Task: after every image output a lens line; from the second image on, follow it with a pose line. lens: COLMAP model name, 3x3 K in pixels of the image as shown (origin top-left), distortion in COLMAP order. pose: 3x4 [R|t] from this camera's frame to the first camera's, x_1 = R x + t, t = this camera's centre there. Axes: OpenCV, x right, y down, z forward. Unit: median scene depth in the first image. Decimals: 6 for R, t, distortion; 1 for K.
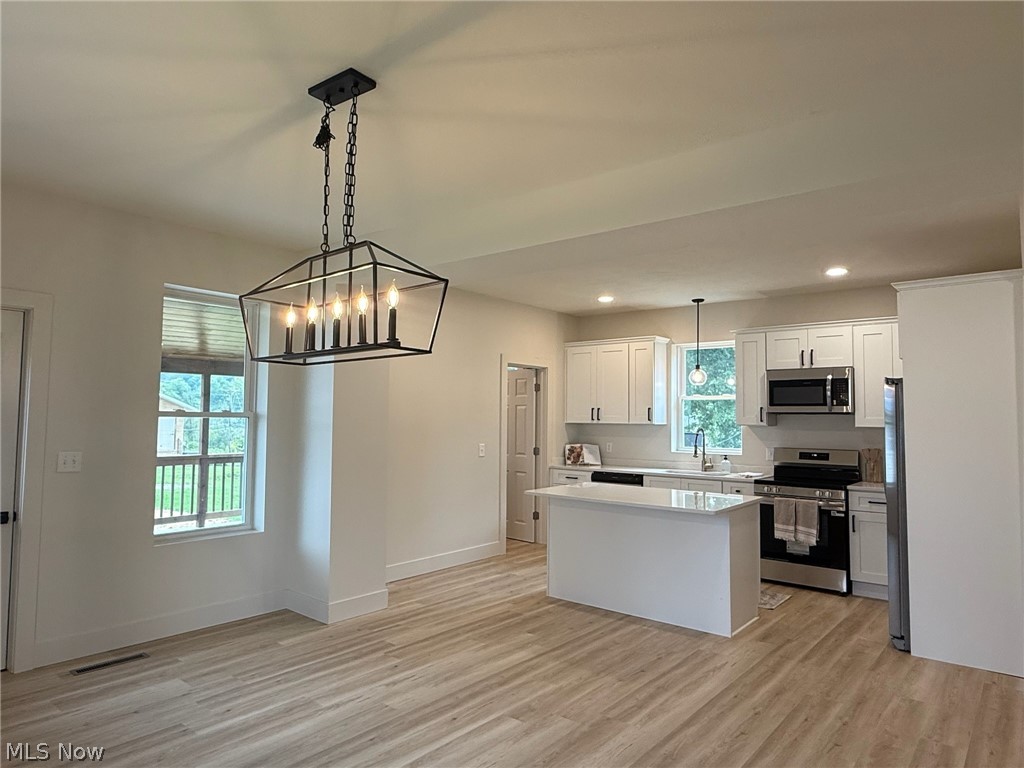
lens RADIAL K [[646.7, 0, 506.8], [0, 646.7, 386.6], [0, 0, 1]] dist [-0.003255, 0.001102]
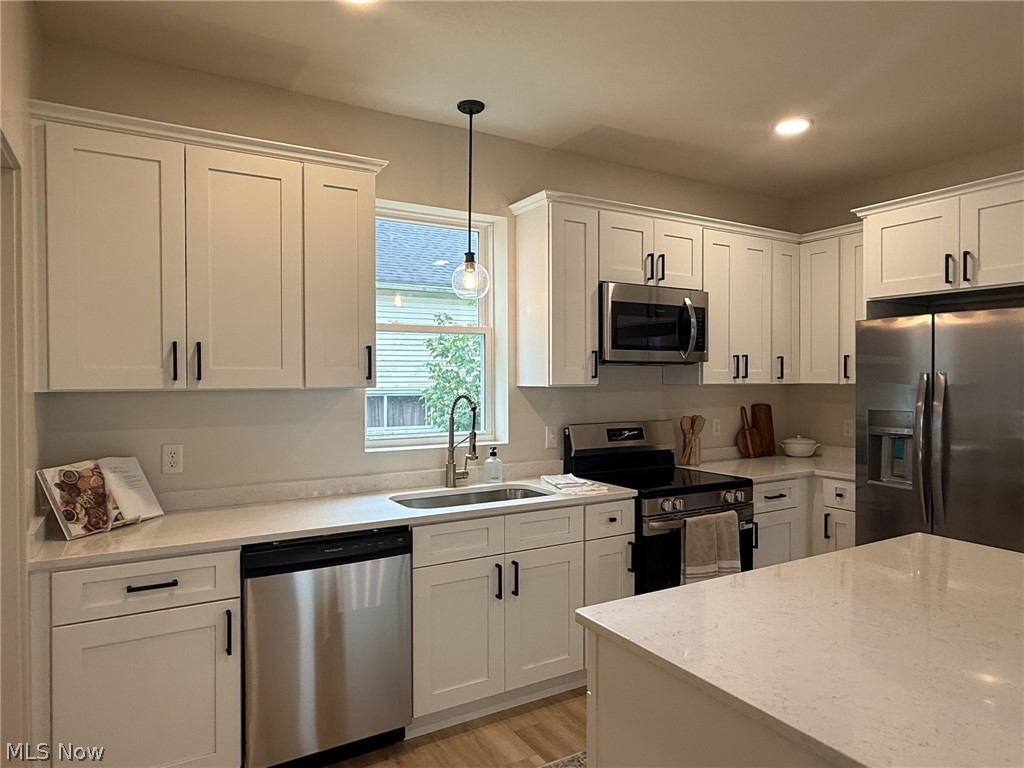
lens RADIAL K [[647.5, 0, 510.4], [0, 647.5, 385.8], [0, 0, 1]] dist [0.002668, 0.000237]
pose [[0.340406, -0.024975, 0.939947, -0.122441], [-0.042492, 0.998217, 0.041912, 0.039758], [-0.939318, -0.054207, 0.338738, 0.851813]]
